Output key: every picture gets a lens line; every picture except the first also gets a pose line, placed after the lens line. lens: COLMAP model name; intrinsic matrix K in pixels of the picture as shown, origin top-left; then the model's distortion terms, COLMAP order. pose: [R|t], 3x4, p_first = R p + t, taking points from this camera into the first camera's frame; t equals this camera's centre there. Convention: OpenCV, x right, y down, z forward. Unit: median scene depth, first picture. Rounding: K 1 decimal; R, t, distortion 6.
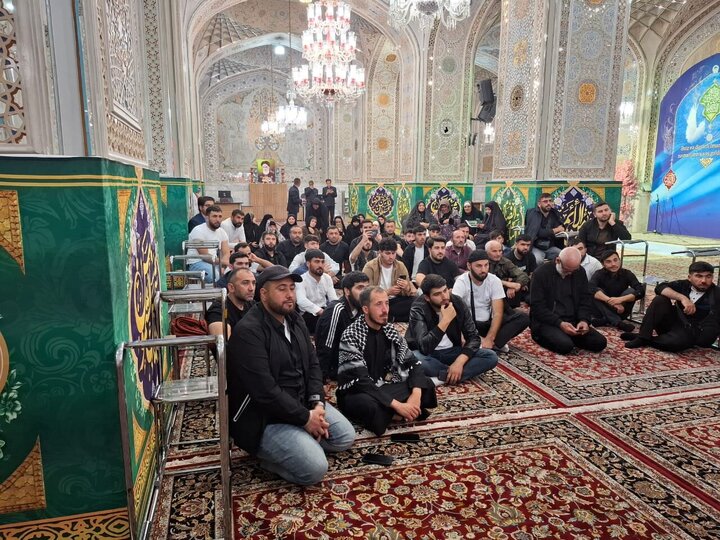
lens RADIAL K [[512.2, 0, 360.9], [0, 512.2, 269.0], [0, 0, 1]] dist [0.051662, -0.048677]
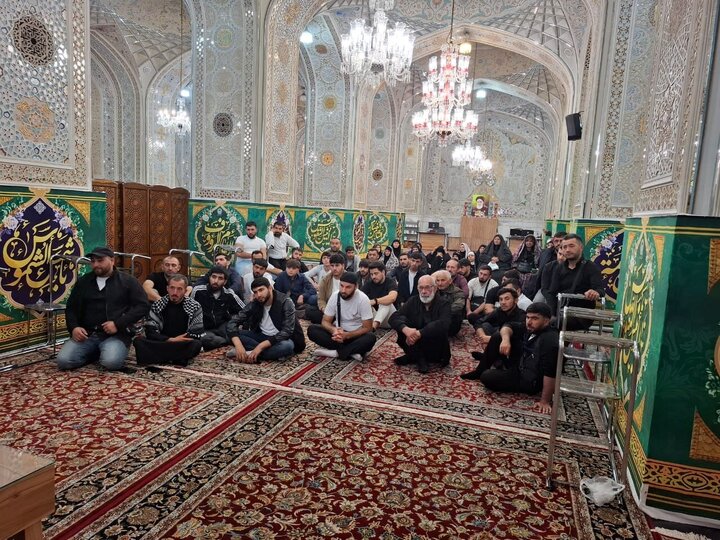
lens RADIAL K [[512.2, 0, 362.4], [0, 512.2, 272.1], [0, 0, 1]] dist [0.051662, -0.048677]
pose [[0.822545, 0.105985, -0.558737, 1.226890], [-0.141165, 0.989783, -0.020068, -0.006841], [0.550901, 0.095381, 0.829102, 0.049793]]
